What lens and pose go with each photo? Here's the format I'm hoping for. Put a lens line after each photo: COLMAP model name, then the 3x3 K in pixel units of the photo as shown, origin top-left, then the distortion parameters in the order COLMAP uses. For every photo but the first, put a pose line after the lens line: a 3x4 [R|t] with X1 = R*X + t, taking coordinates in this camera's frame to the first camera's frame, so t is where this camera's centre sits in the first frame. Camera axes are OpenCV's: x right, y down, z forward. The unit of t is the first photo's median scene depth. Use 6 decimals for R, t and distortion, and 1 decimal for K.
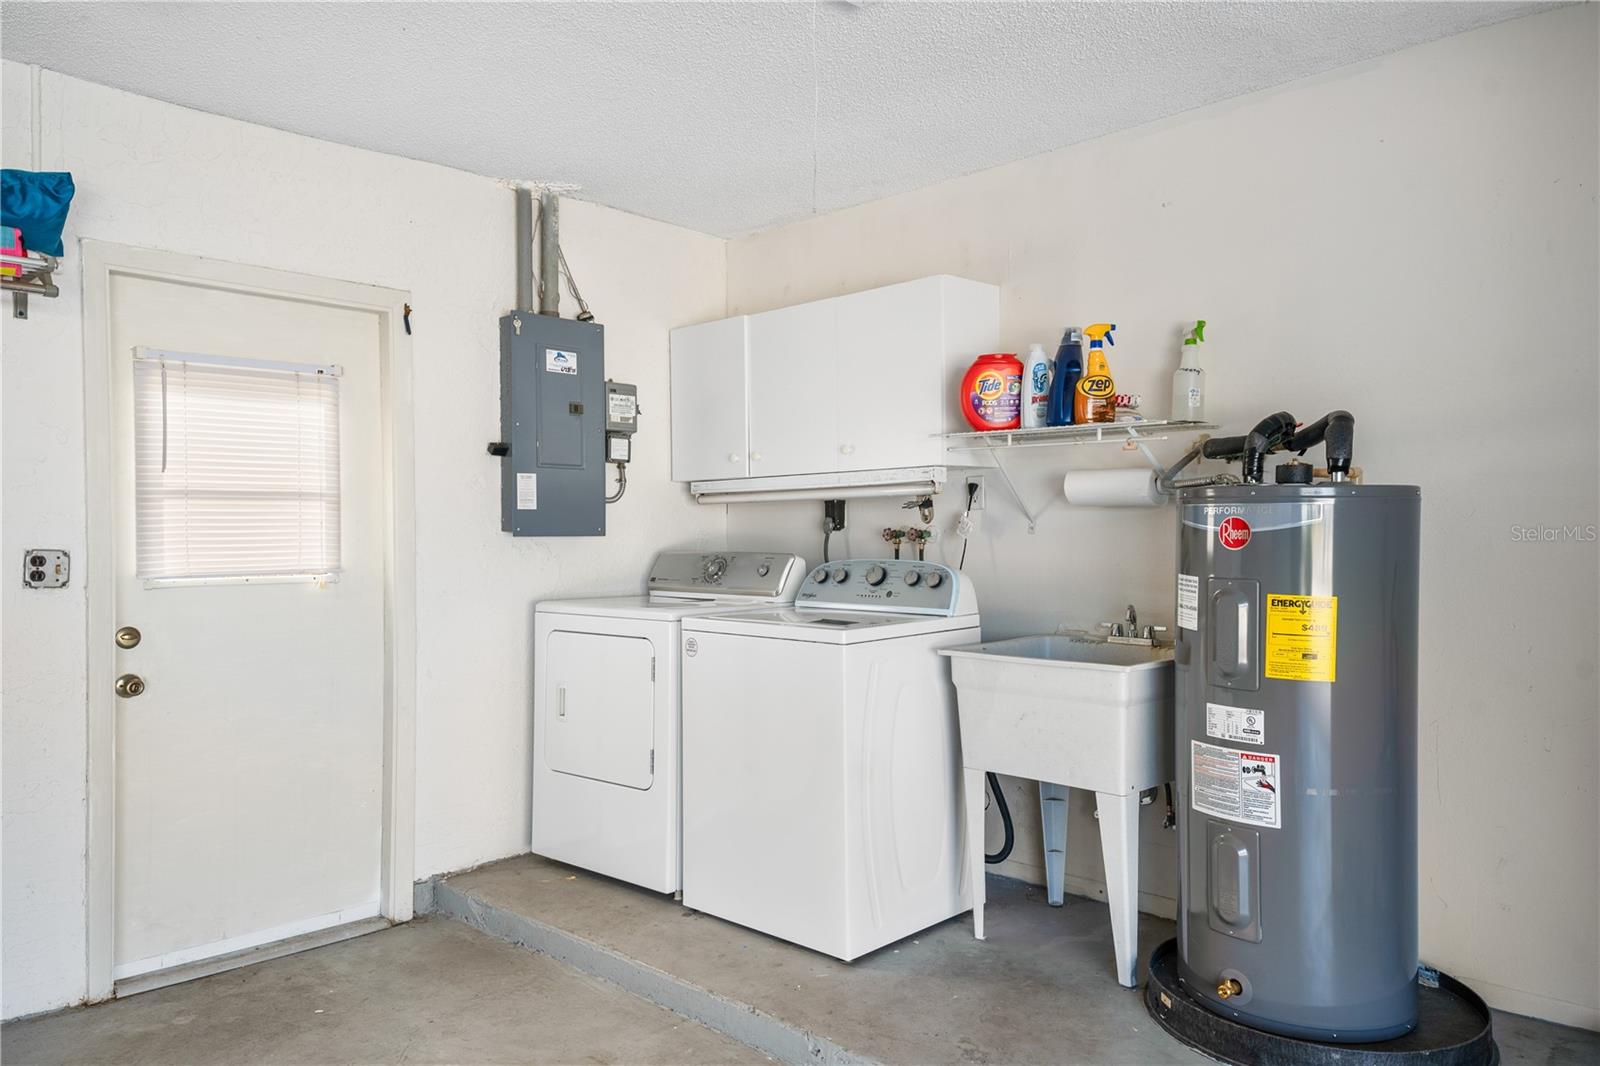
lens RADIAL K [[1148.4, 0, 797.9], [0, 1148.4, 548.9], [0, 0, 1]] dist [0.254104, -0.305411]
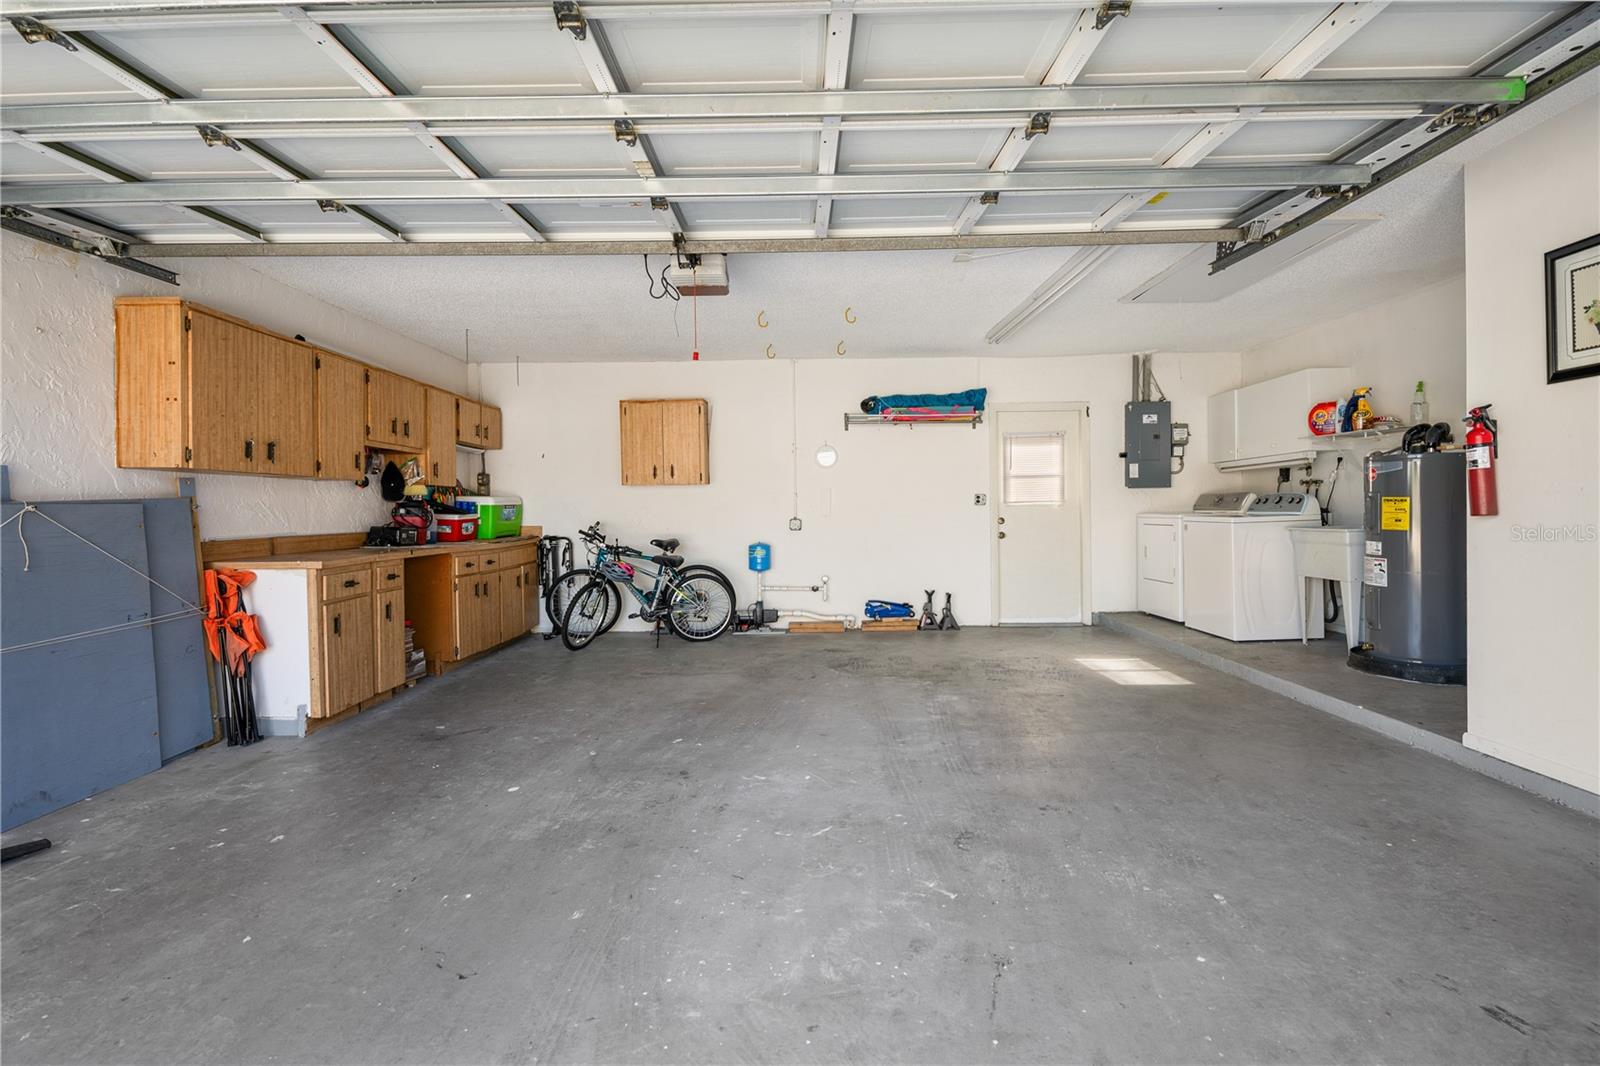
lens RADIAL K [[742.8, 0, 787.7], [0, 742.8, 529.1], [0, 0, 1]] dist [0.018181, -0.000513]
pose [[0.681049, 0.011232, -0.732152, 0.479003], [0.004384, 0.999802, 0.019416, 0.047010], [0.732225, -0.016433, 0.680865, -0.728042]]
